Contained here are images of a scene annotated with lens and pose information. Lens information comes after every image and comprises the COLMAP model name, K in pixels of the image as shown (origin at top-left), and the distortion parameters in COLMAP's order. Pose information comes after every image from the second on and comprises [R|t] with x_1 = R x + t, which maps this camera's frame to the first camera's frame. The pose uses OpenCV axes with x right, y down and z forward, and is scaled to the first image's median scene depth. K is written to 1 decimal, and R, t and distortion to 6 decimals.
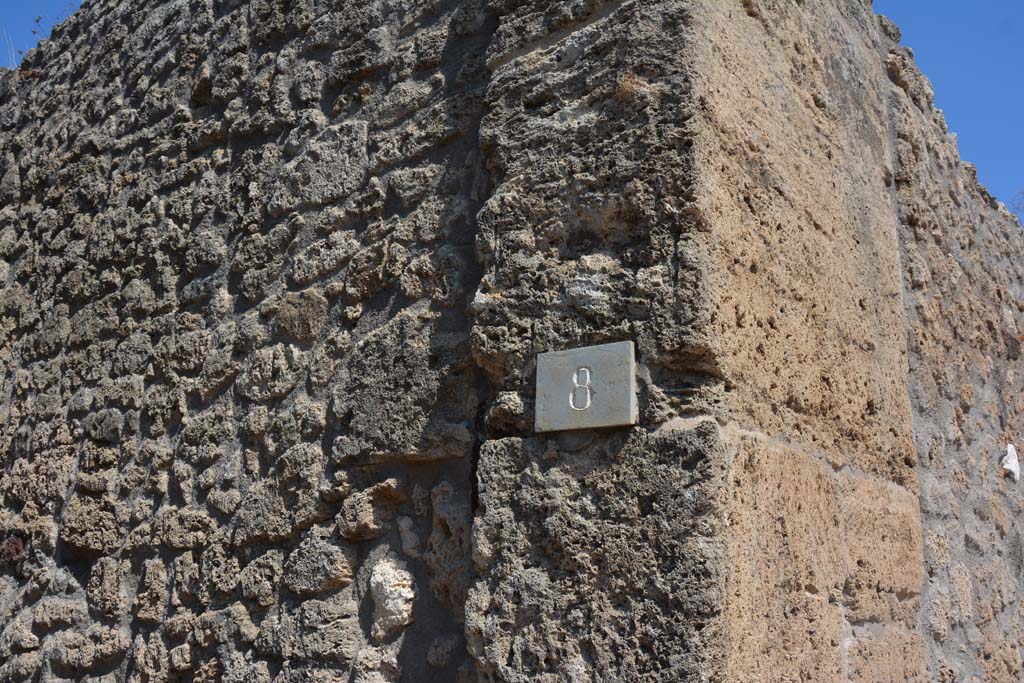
lens RADIAL K [[966.5, 0, 505.9], [0, 966.5, 309.1], [0, 0, 1]] dist [-0.075415, 0.000000]
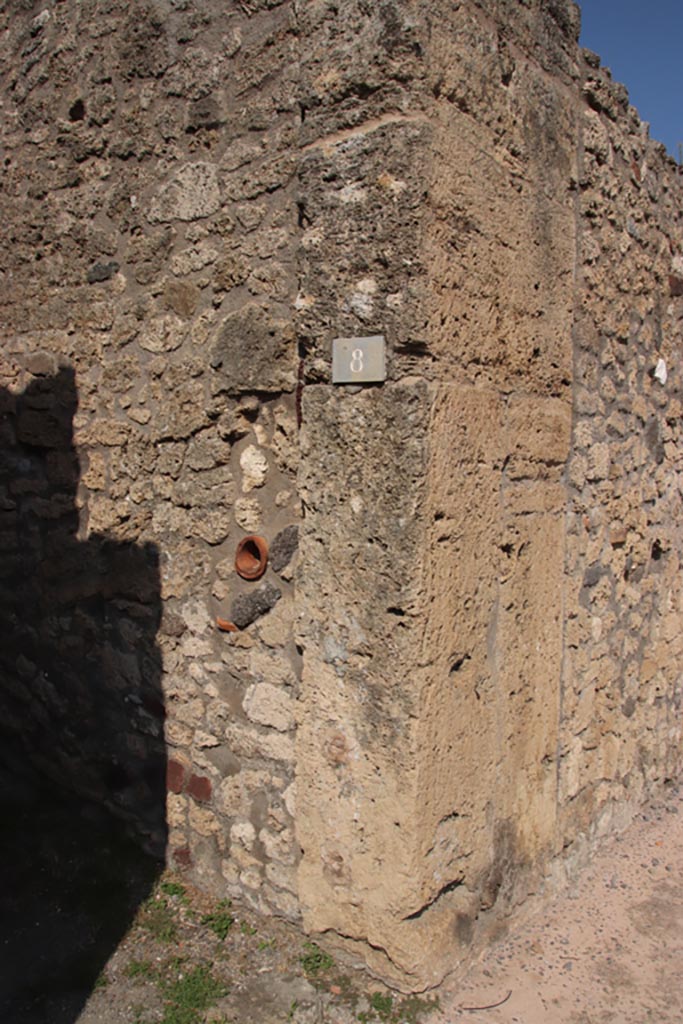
lens RADIAL K [[867.7, 0, 339.1], [0, 867.7, 515.4], [0, 0, 1]] dist [-0.110809, 0.132595]
pose [[0.999060, -0.027410, 0.033576, -0.016146], [0.014131, 0.938302, 0.345529, -0.168419], [-0.040975, -0.344730, 0.937807, -0.524975]]
